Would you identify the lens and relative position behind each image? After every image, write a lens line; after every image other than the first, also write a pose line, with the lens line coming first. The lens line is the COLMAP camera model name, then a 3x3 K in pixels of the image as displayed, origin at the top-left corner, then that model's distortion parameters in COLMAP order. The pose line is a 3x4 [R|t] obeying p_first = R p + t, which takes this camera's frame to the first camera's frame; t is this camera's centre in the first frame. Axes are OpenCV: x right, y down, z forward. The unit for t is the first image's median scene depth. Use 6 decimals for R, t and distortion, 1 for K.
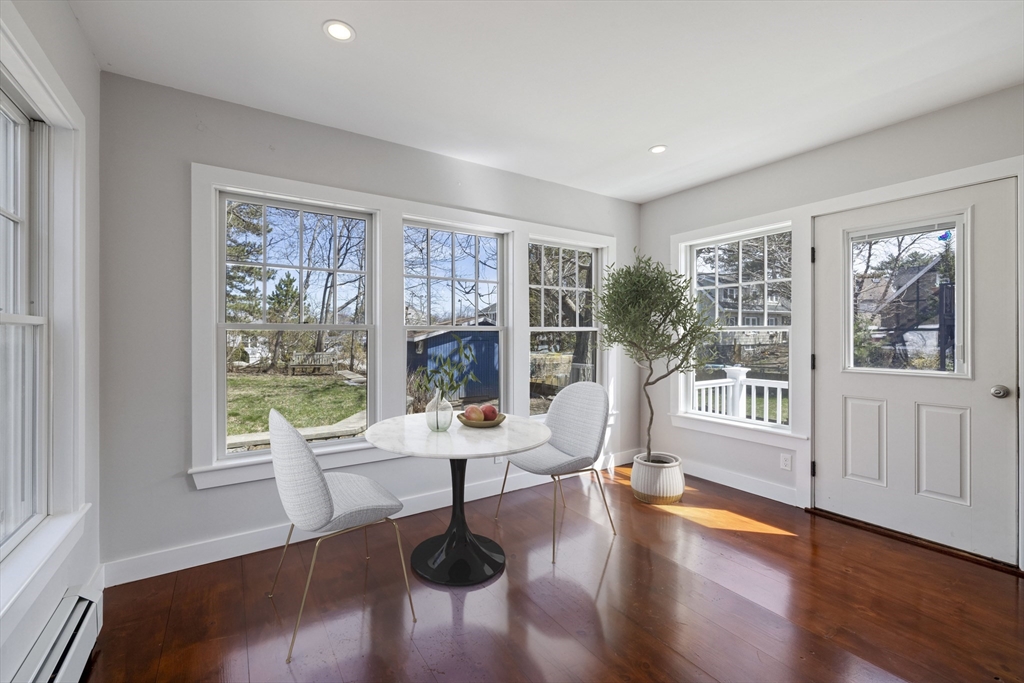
lens RADIAL K [[430.7, 0, 507.8], [0, 430.7, 335.6], [0, 0, 1]] dist [-0.001065, 0.000218]
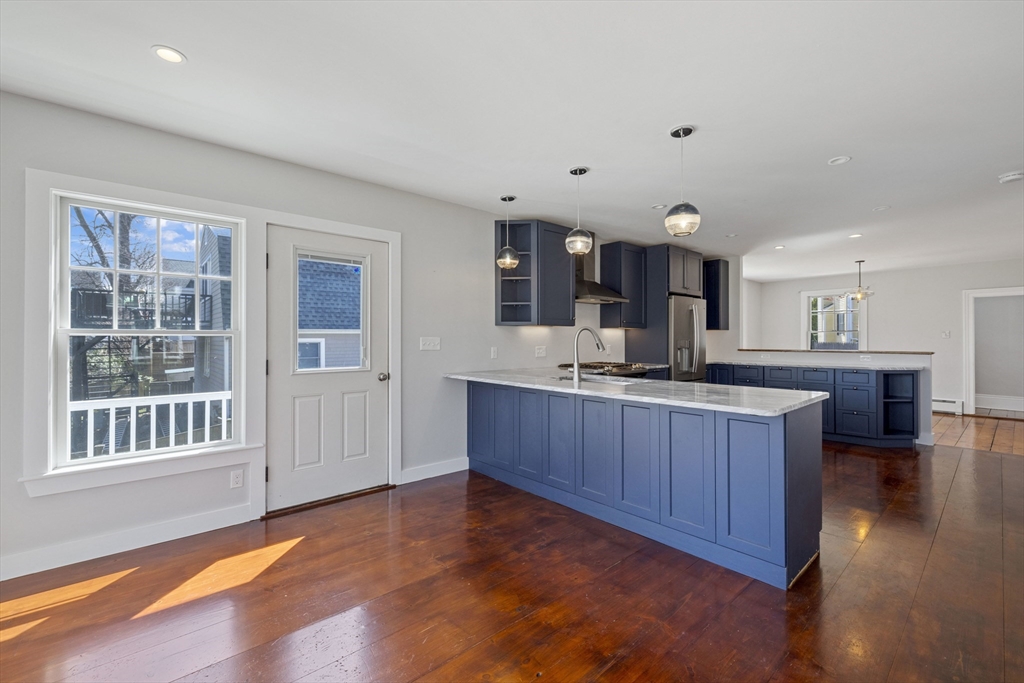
lens RADIAL K [[430.7, 0, 506.6], [0, 430.7, 340.5], [0, 0, 1]] dist [-0.001065, 0.000218]
pose [[-0.135210, -0.004561, 0.990806, -0.404056], [-0.000426, 0.999990, 0.004545, -0.008996], [-0.990817, 0.000193, -0.135211, 0.650821]]
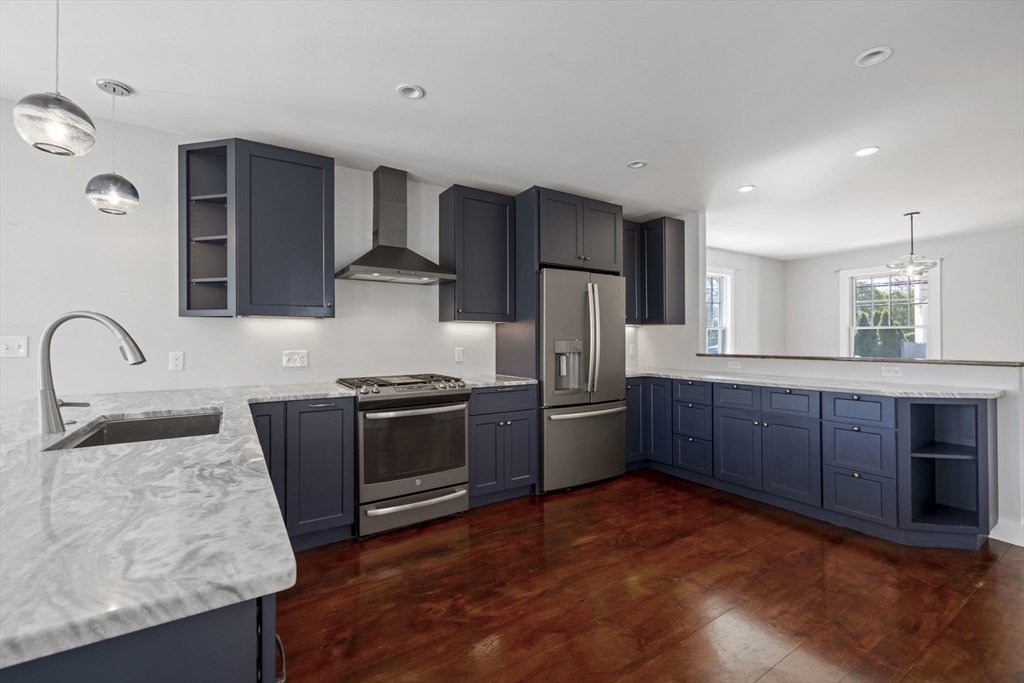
lens RADIAL K [[430.7, 0, 511.3], [0, 430.7, 339.2], [0, 0, 1]] dist [-0.001065, 0.000218]
pose [[0.012144, -0.000563, 0.999926, 0.234113], [0.001081, 0.999999, 0.000550, -0.004804], [-0.999926, 0.001074, 0.012145, -0.318095]]
